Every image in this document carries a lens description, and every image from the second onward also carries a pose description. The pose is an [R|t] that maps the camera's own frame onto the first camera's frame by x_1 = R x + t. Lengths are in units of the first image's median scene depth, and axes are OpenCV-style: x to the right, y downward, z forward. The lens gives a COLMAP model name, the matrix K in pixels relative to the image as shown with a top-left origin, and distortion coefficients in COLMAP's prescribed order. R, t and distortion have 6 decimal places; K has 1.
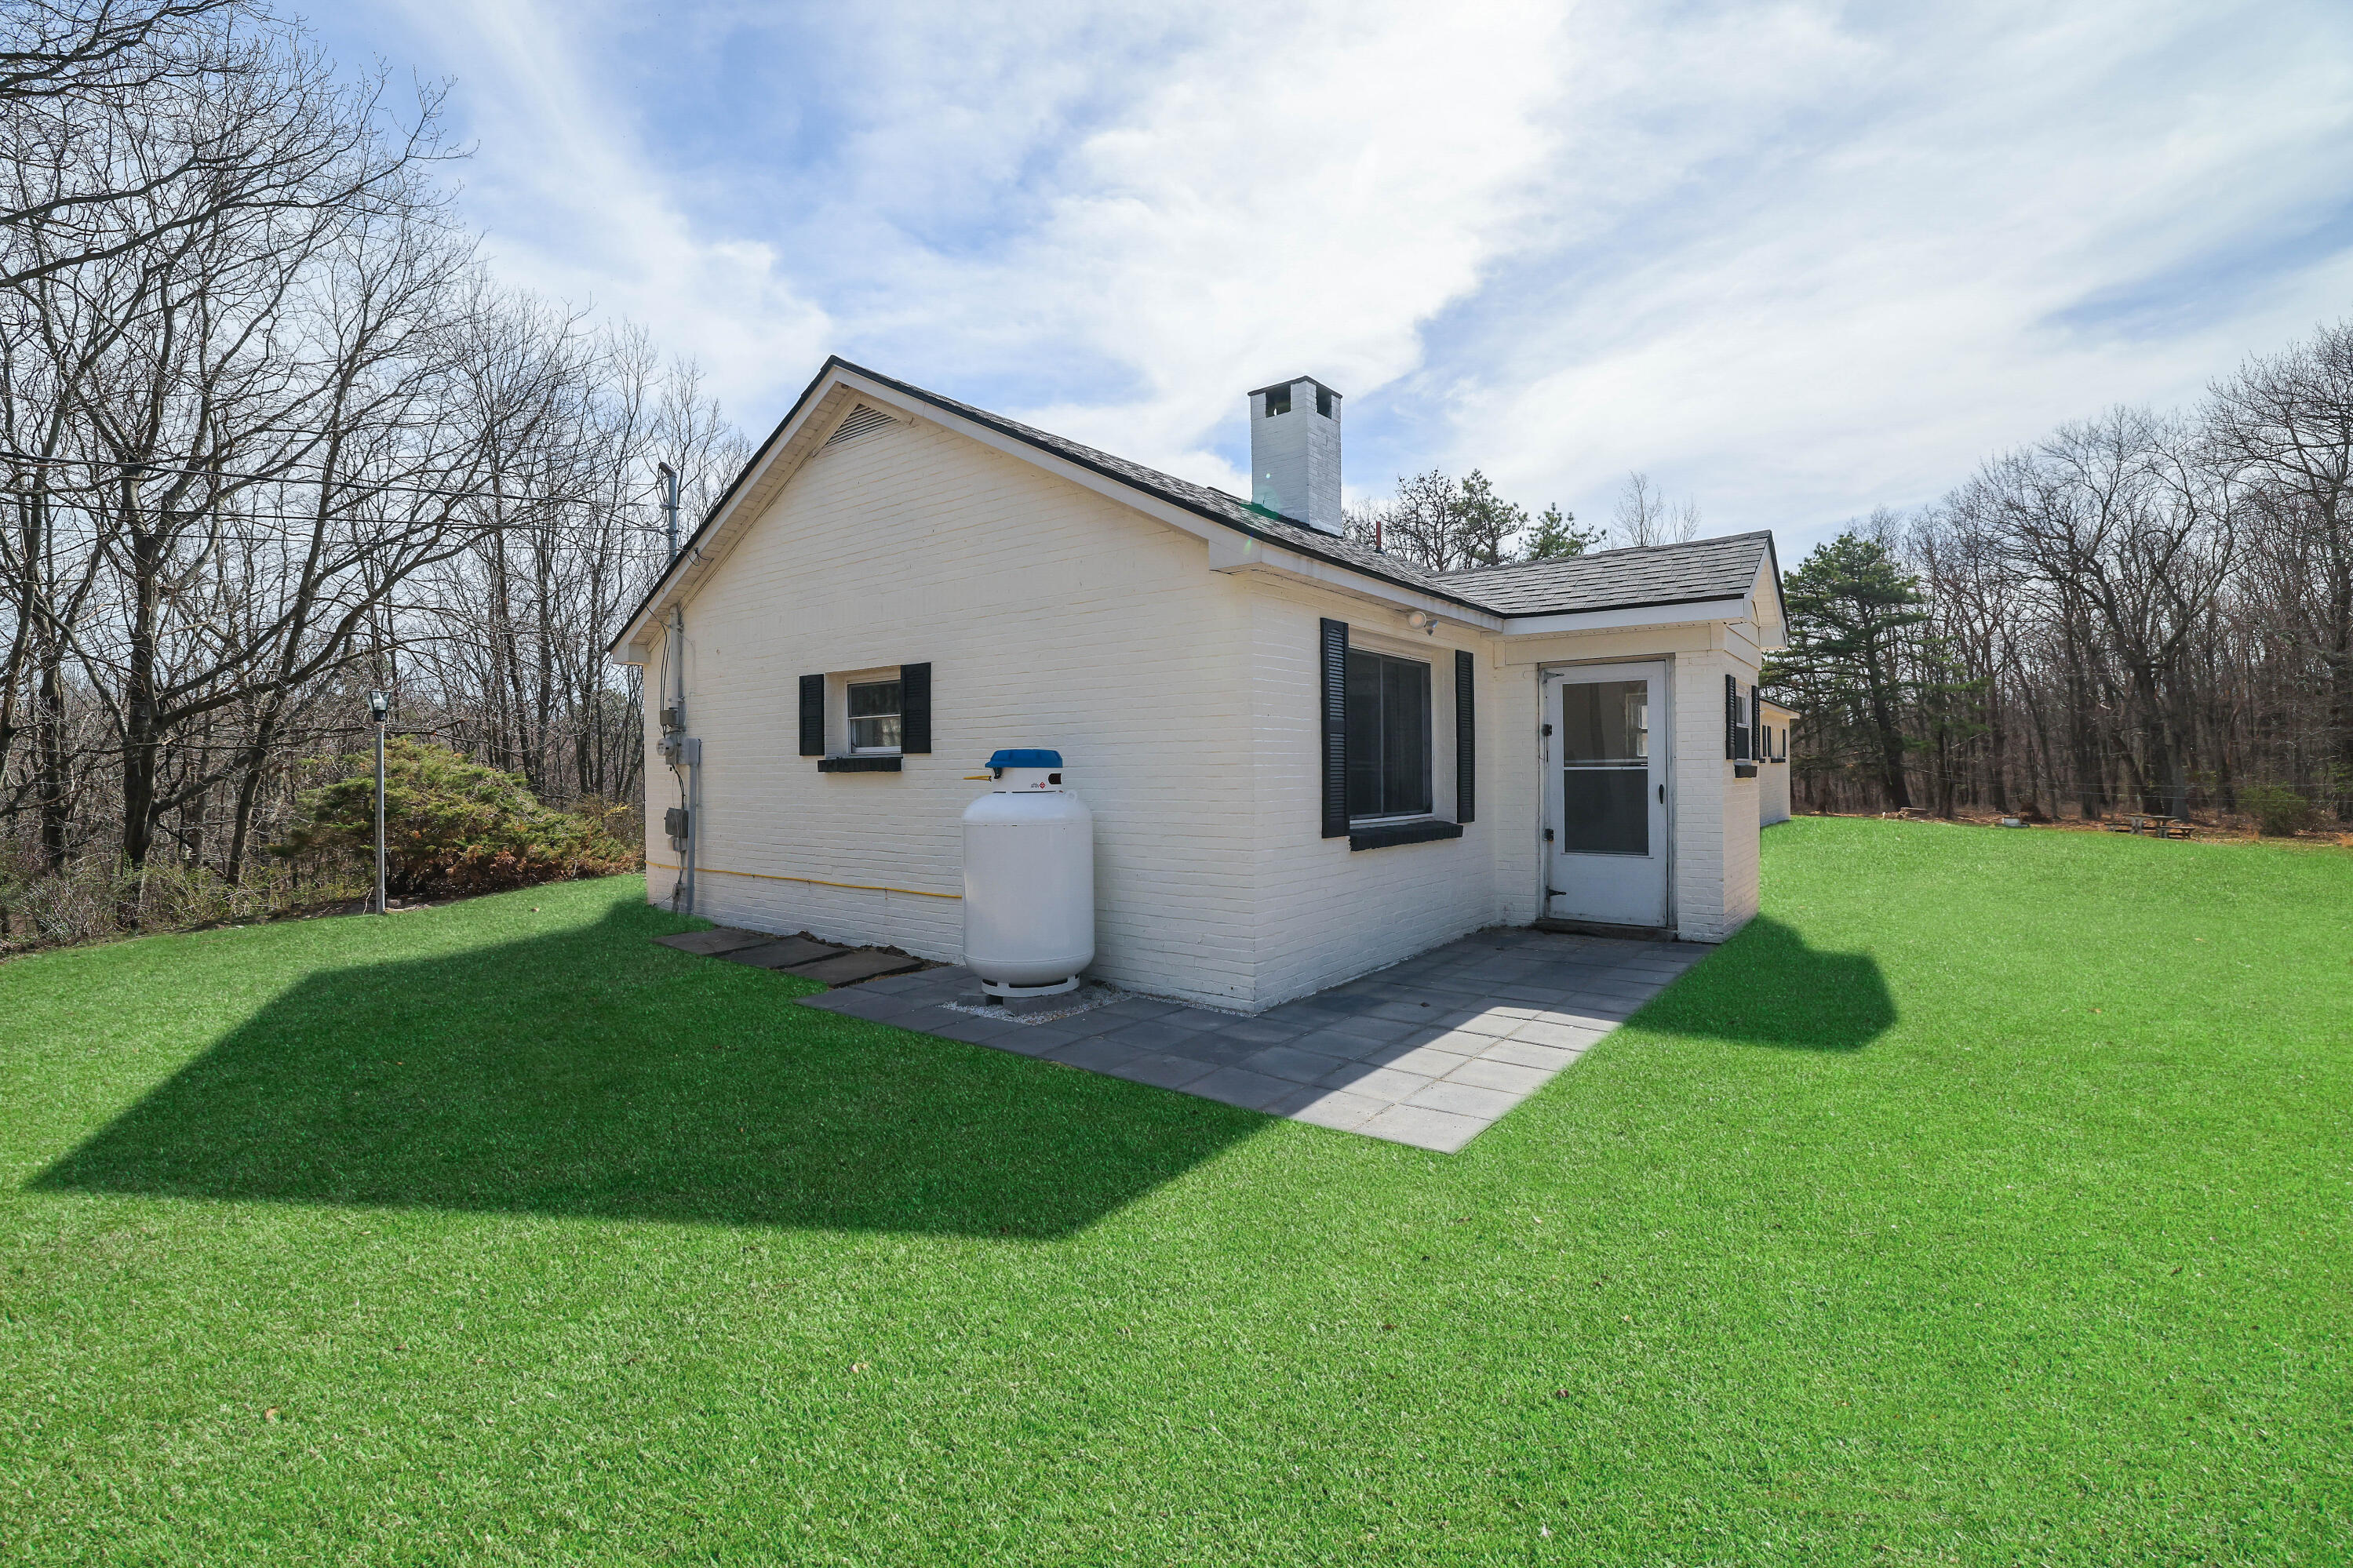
lens RADIAL K [[1016.7, 0, 1201.0], [0, 1016.7, 774.8], [0, 0, 1]] dist [-0.014654, 0.001272]
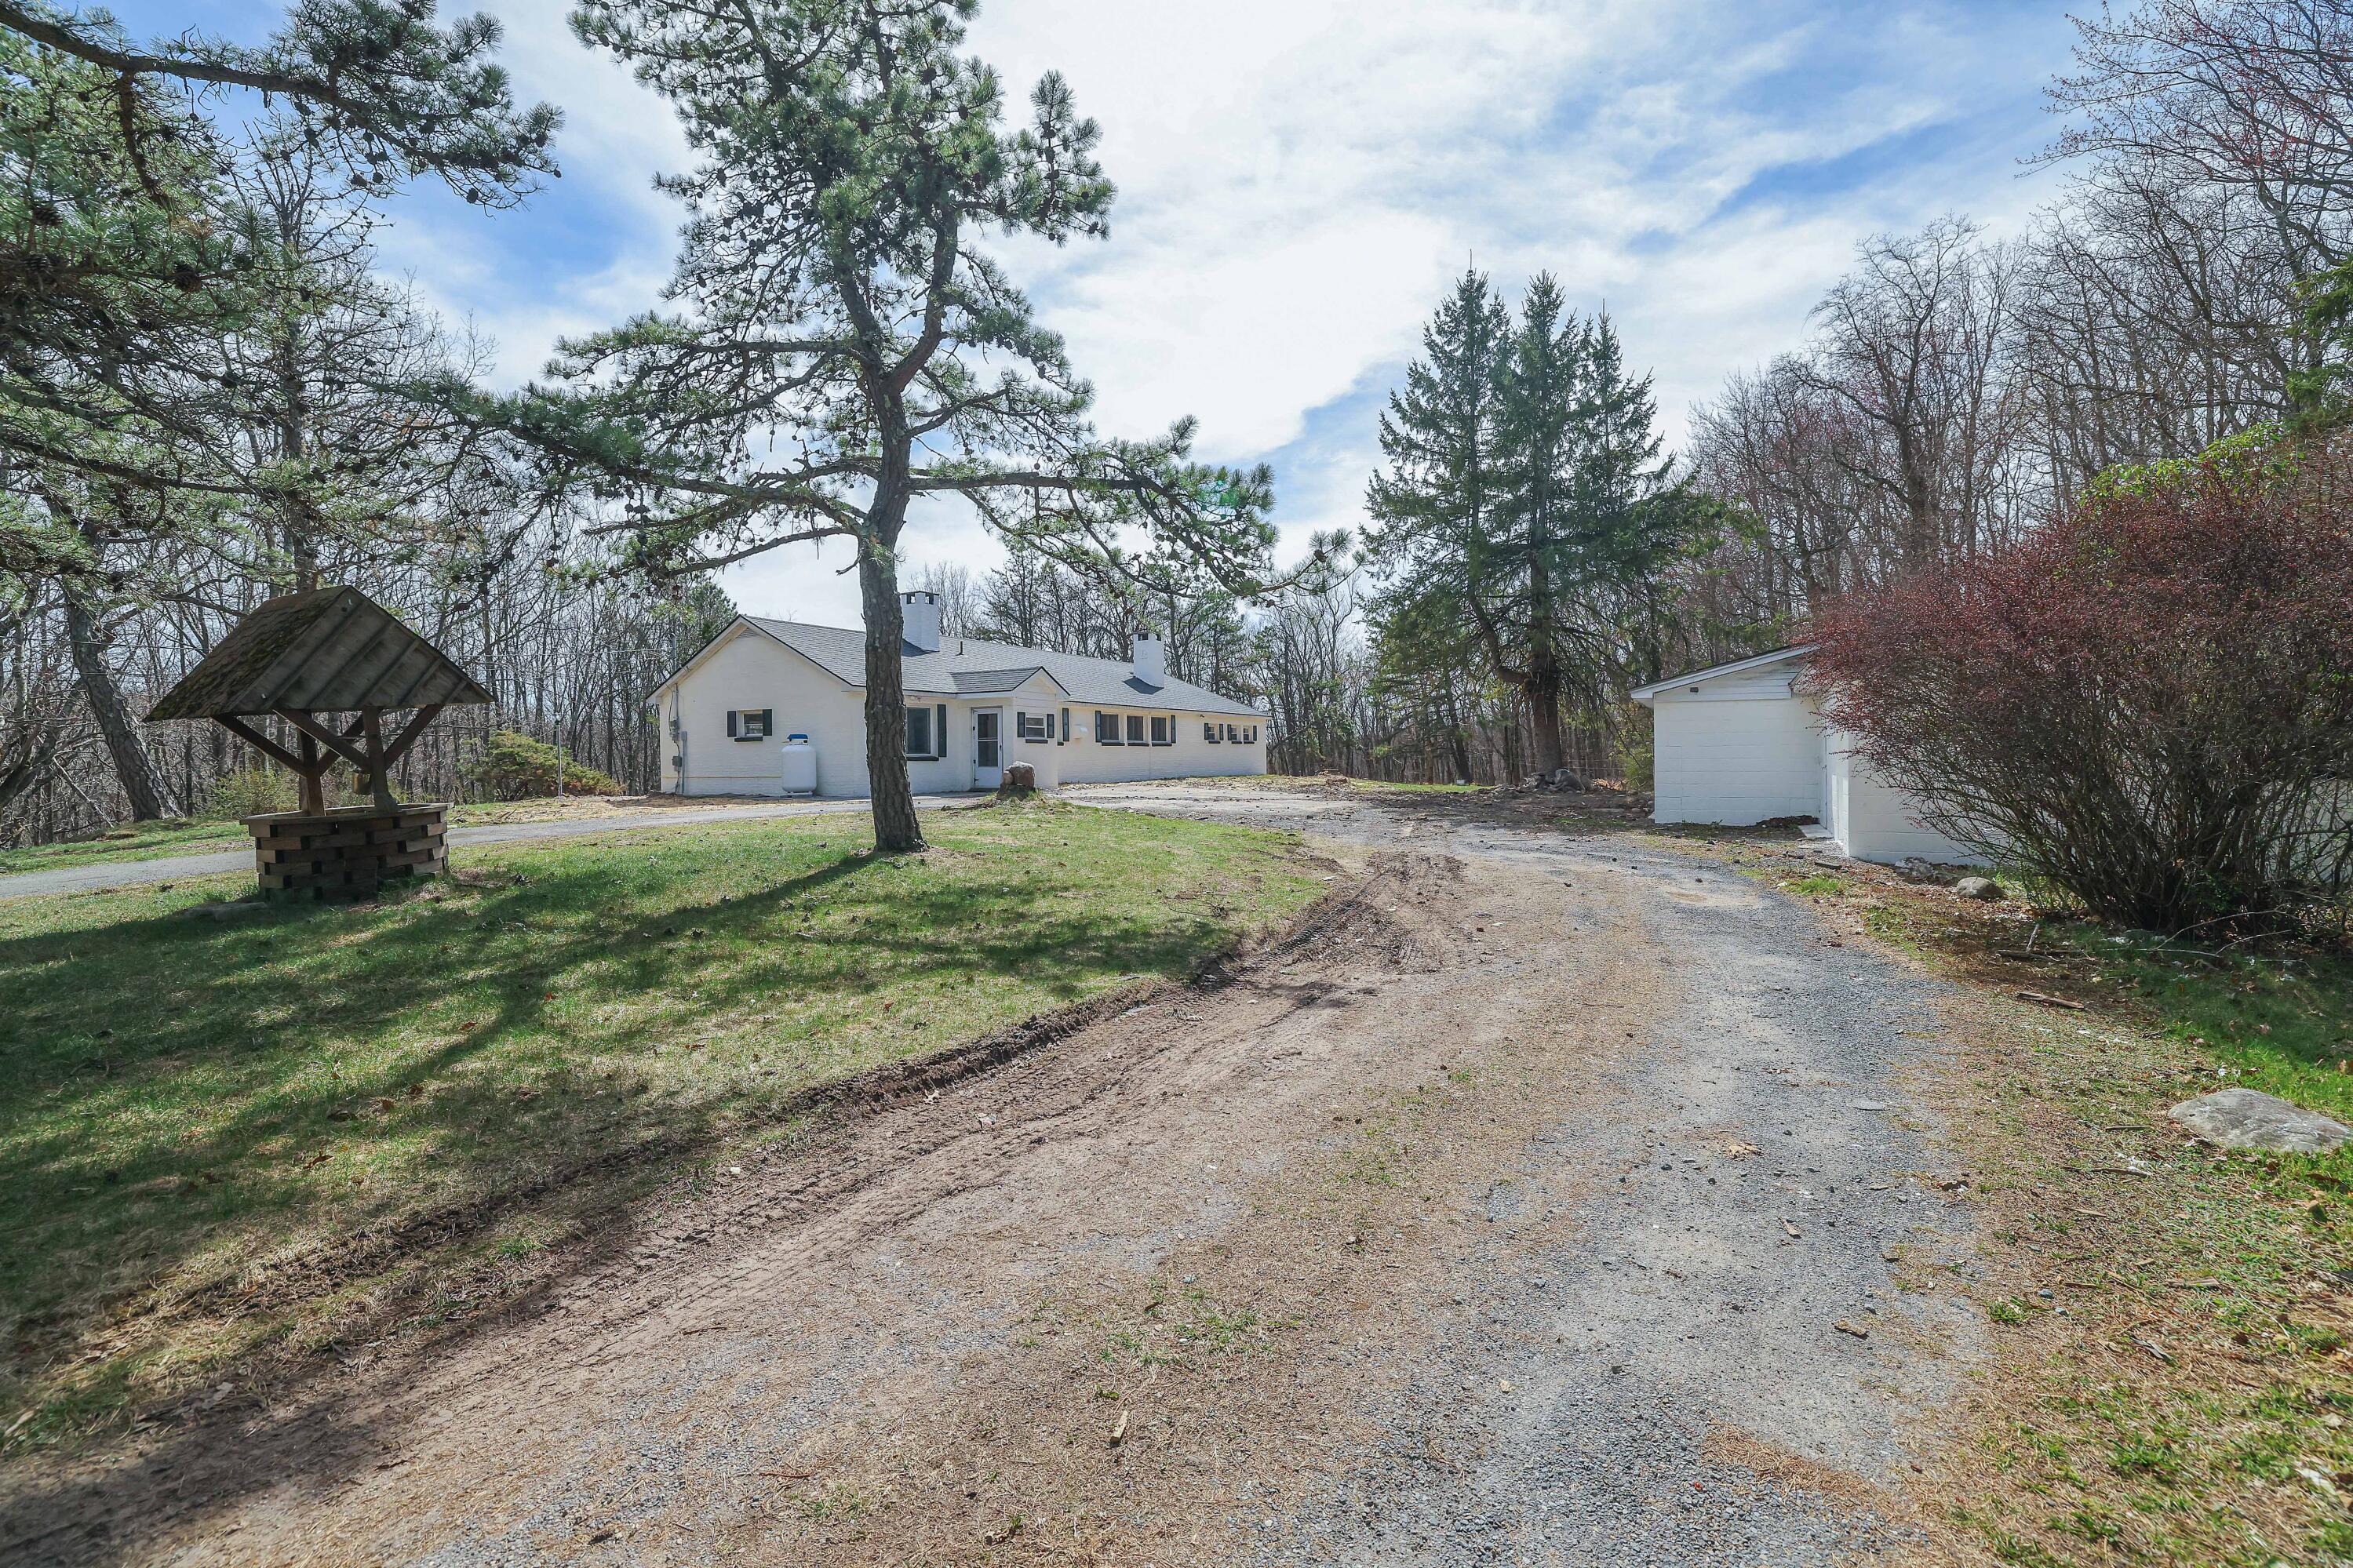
lens RADIAL K [[1016.7, 0, 1172.4], [0, 1016.7, 771.3], [0, 0, 1]] dist [-0.014654, 0.001272]
pose [[0.990296, -0.006463, 0.138822, 0.692032], [0.005317, 0.999949, 0.008628, 0.088971], [-0.138871, -0.007807, 0.990280, -2.997054]]
